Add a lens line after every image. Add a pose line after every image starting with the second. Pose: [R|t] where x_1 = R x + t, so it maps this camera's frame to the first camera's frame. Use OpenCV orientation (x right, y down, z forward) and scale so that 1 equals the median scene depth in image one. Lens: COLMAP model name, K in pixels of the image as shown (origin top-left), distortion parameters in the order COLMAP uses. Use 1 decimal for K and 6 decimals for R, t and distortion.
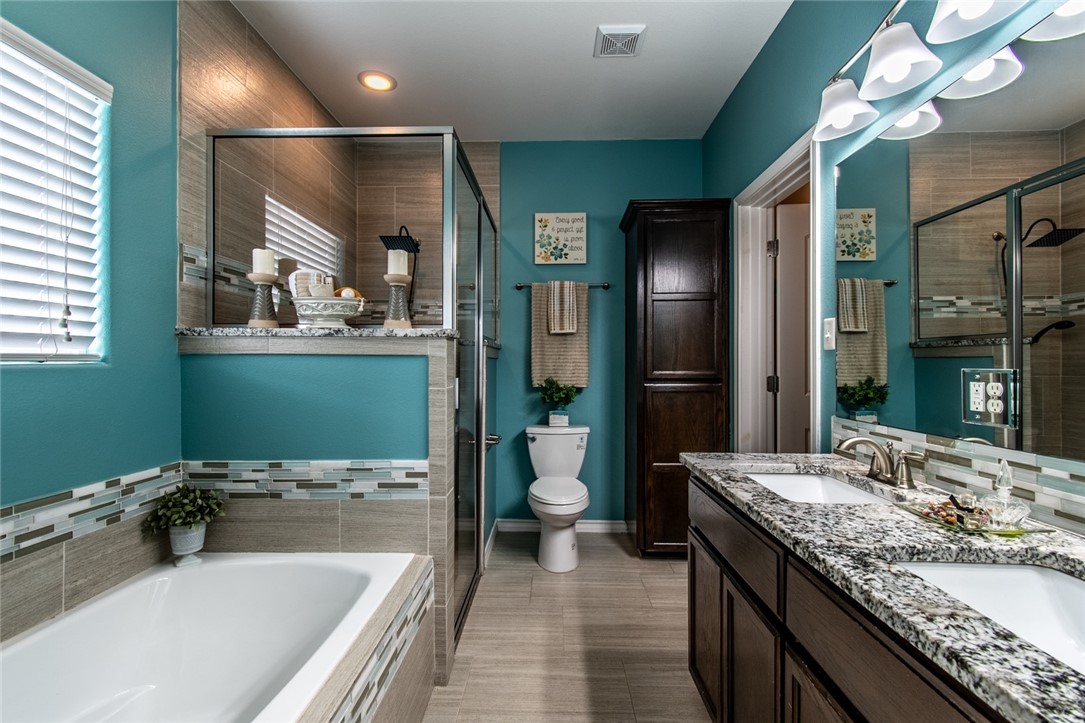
lens RADIAL K [[483.3, 0, 535.8], [0, 483.3, 360.3], [0, 0, 1]] dist [0.003161, -0.000969]
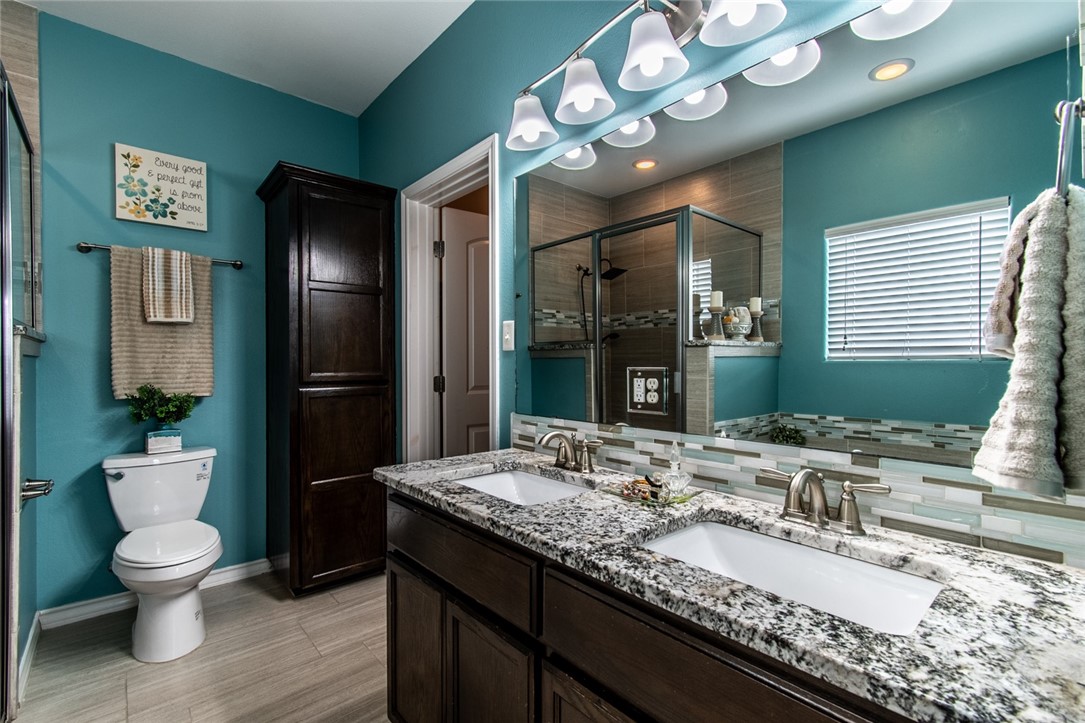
lens RADIAL K [[483.3, 0, 537.3], [0, 483.3, 366.8], [0, 0, 1]] dist [0.003161, -0.000969]
pose [[0.726306, -0.007563, 0.687330, -0.048594], [-0.001438, 0.999921, 0.012523, 0.000365], [-0.687370, -0.010084, 0.726237, 0.118008]]
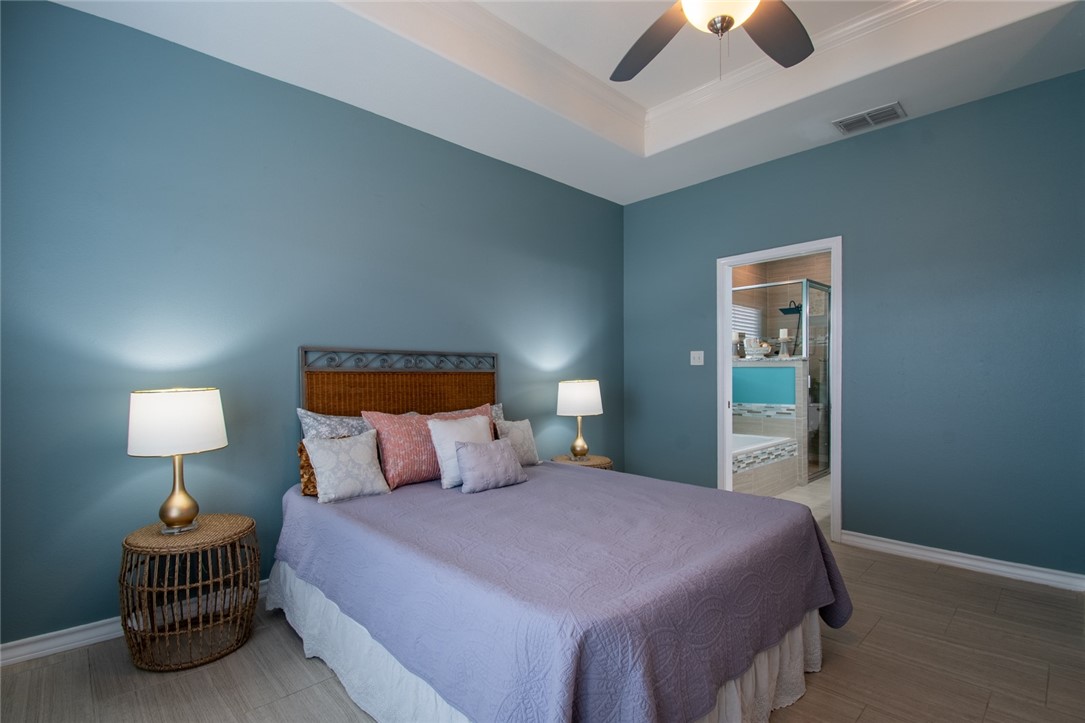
lens RADIAL K [[483.3, 0, 541.2], [0, 483.3, 378.3], [0, 0, 1]] dist [0.003161, -0.000969]
pose [[0.702324, -0.002519, -0.711853, 0.482978], [0.008243, 0.999955, 0.004594, 0.020547], [0.711810, -0.009094, 0.702313, -1.312340]]
